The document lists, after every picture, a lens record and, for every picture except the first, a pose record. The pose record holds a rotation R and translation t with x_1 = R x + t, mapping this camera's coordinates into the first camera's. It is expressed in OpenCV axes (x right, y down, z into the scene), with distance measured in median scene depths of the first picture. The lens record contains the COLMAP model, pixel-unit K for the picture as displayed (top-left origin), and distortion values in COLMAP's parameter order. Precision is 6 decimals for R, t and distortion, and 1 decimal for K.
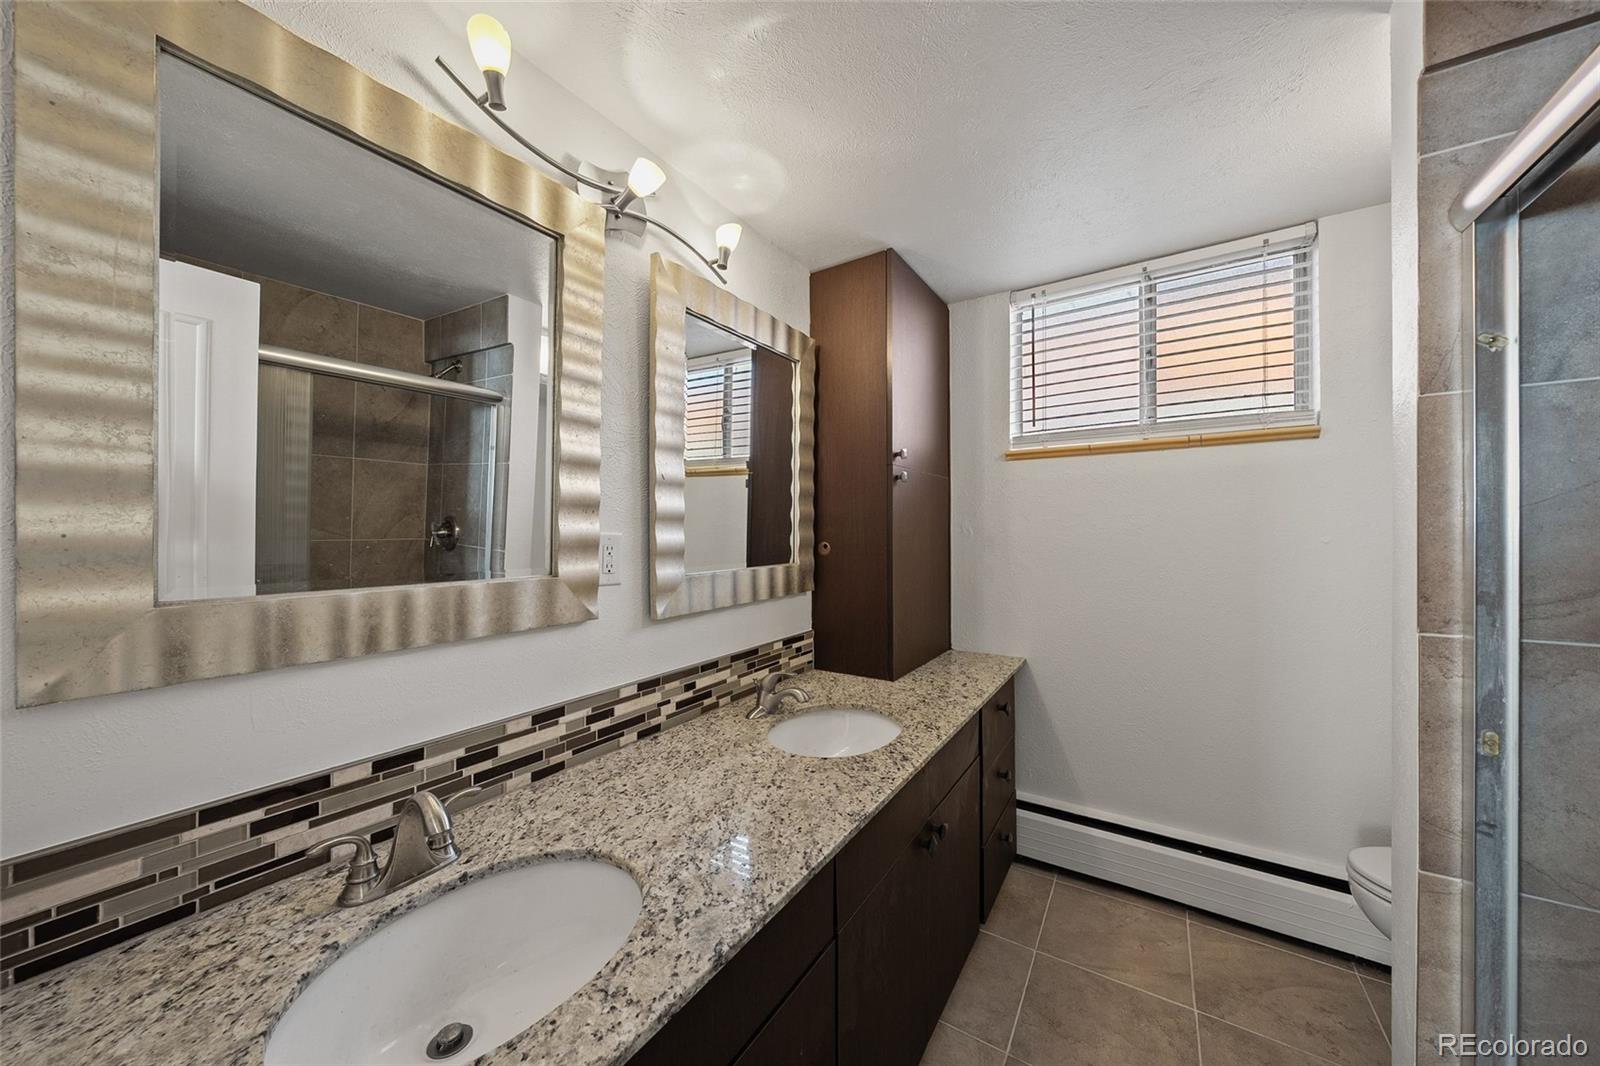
lens RADIAL K [[554.8, 0, 790.4], [0, 554.8, 525.6], [0, 0, 1]] dist [-0.000976, -0.000106]
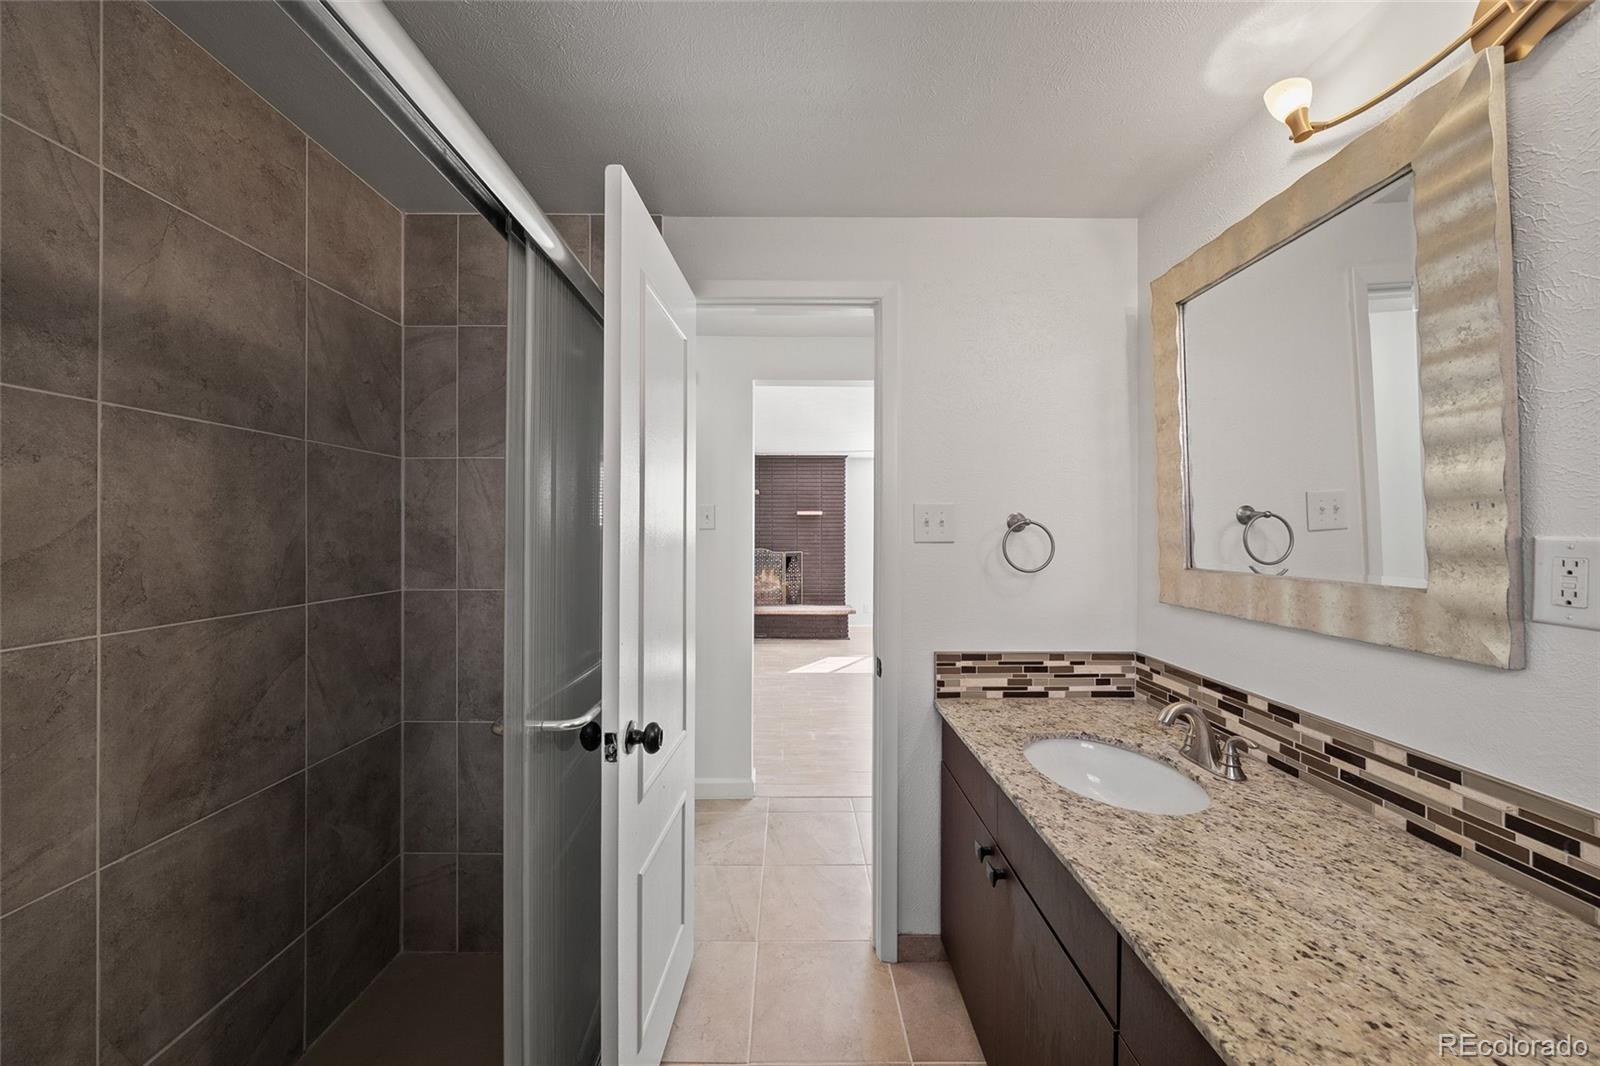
lens RADIAL K [[554.8, 0, 790.4], [0, 554.8, 525.6], [0, 0, 1]] dist [-0.000976, -0.000106]
pose [[-0.833605, -0.007578, -0.552310, 0.876685], [0.004118, 0.999793, -0.019933, 0.012089], [0.552346, -0.018891, -0.833401, 1.334578]]
